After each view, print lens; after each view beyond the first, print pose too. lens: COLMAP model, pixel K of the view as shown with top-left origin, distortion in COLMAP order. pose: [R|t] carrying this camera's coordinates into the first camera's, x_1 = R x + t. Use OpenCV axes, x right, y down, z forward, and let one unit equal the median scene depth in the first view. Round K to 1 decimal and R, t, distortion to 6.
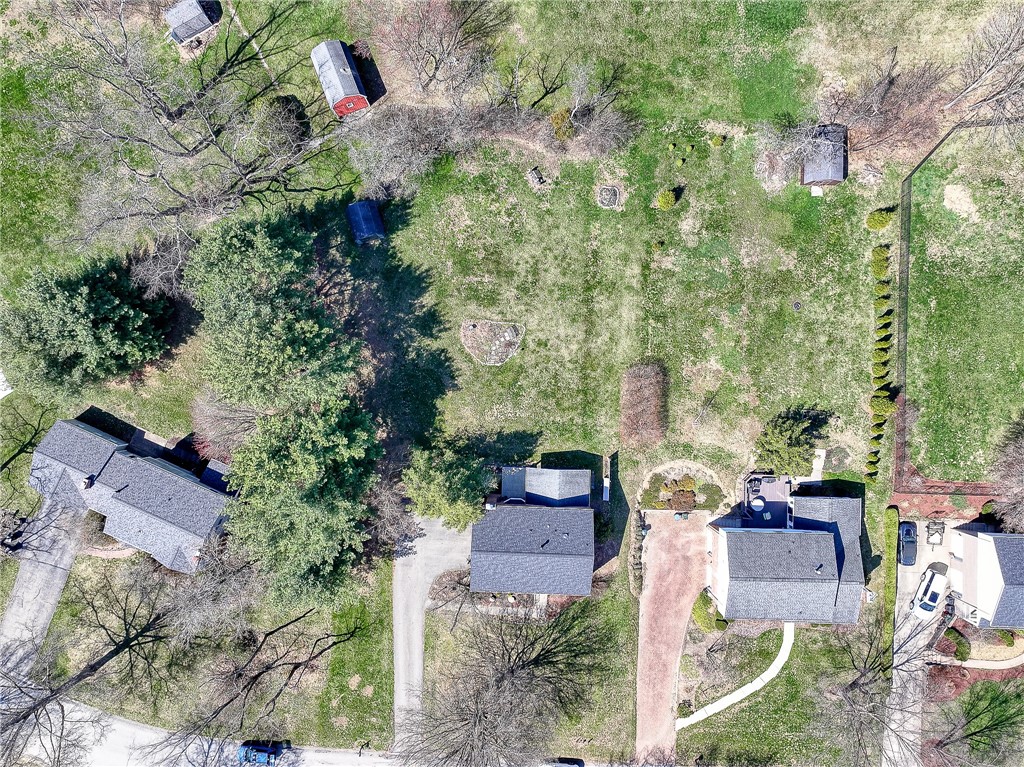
lens RADIAL K [[713.5, 0, 509.0], [0, 713.5, 375.2], [0, 0, 1]] dist [-0.001385, 0.018612]
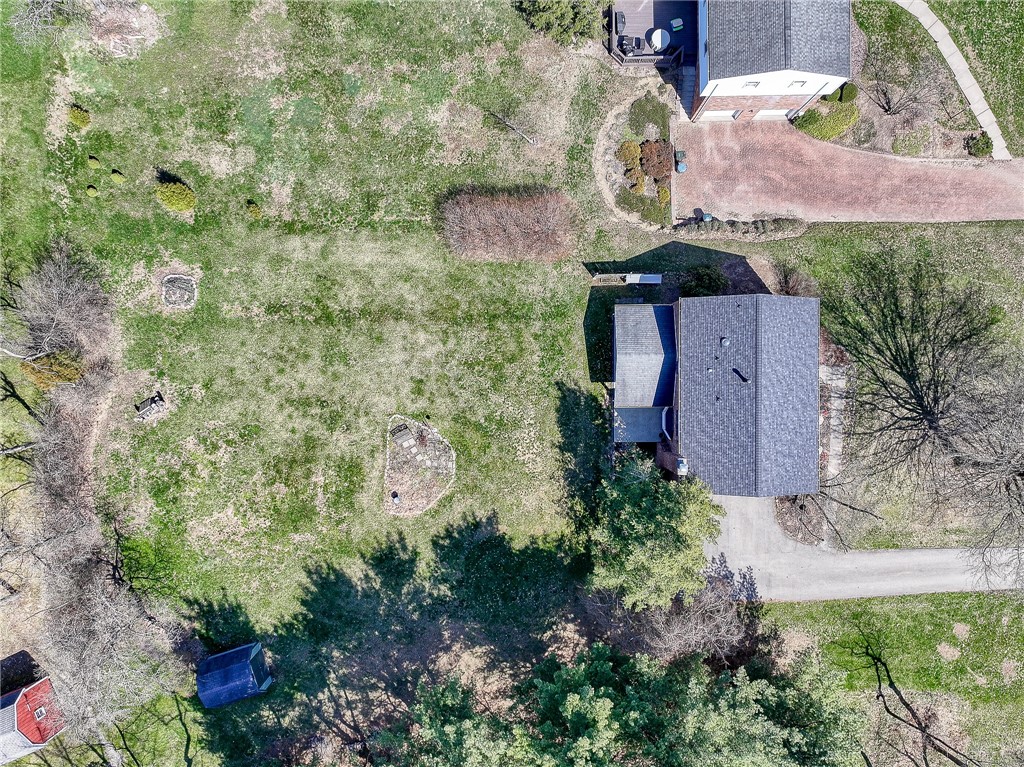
lens RADIAL K [[713.5, 0, 515.1], [0, 713.5, 382.0], [0, 0, 1]] dist [-0.001385, 0.018612]
pose [[-0.035631, -0.999362, 0.002290, 0.046635], [0.999306, -0.035604, 0.010911, 0.034816], [-0.010823, 0.002677, 0.999938, 0.363313]]
